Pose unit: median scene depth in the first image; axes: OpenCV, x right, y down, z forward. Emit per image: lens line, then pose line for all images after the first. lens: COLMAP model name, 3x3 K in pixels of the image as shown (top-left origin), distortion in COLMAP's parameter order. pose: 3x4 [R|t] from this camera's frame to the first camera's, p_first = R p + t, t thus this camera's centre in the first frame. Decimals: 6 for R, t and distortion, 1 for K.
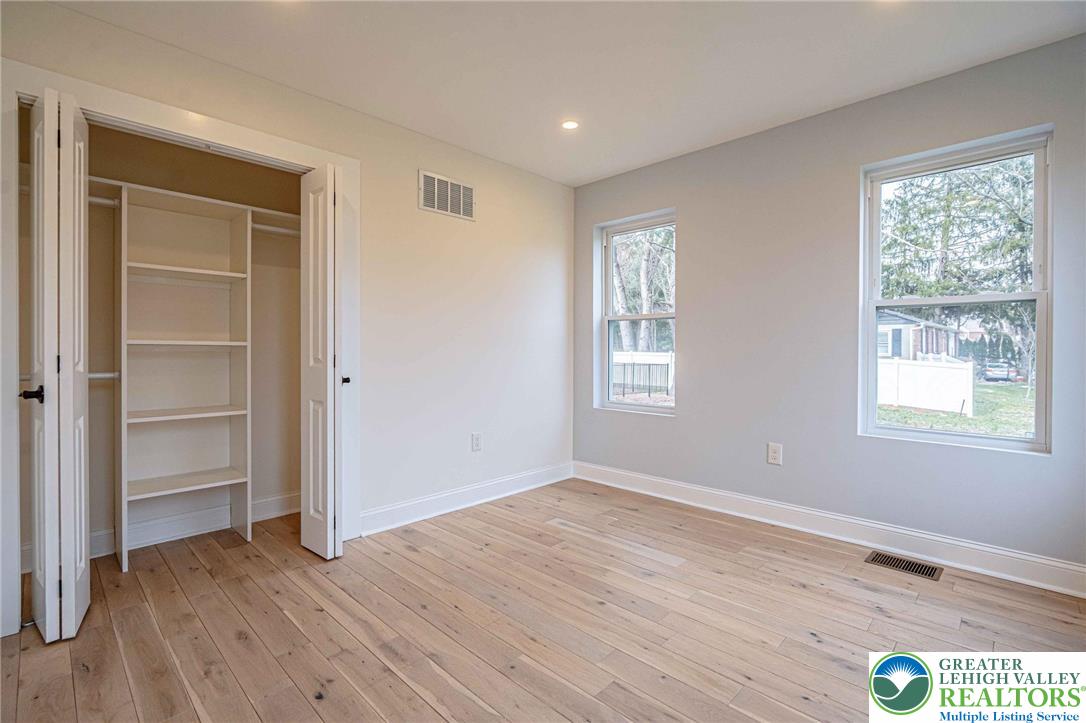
lens RADIAL K [[487.9, 0, 518.6], [0, 487.9, 351.9], [0, 0, 1]] dist [-0.004379, 0.000236]
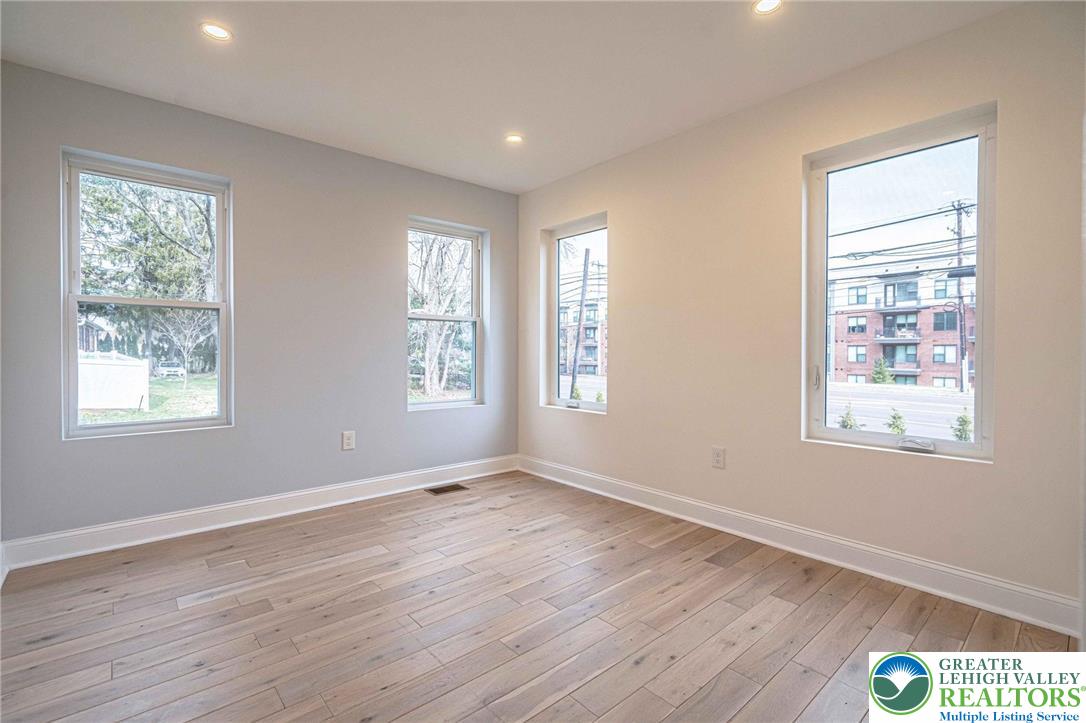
lens RADIAL K [[487.9, 0, 549.1], [0, 487.9, 354.9], [0, 0, 1]] dist [-0.004379, 0.000236]
pose [[0.053653, -0.007456, 0.998532, -0.592957], [-0.003419, 0.999965, 0.007650, -0.000343], [-0.998554, -0.003824, 0.053626, 0.484876]]
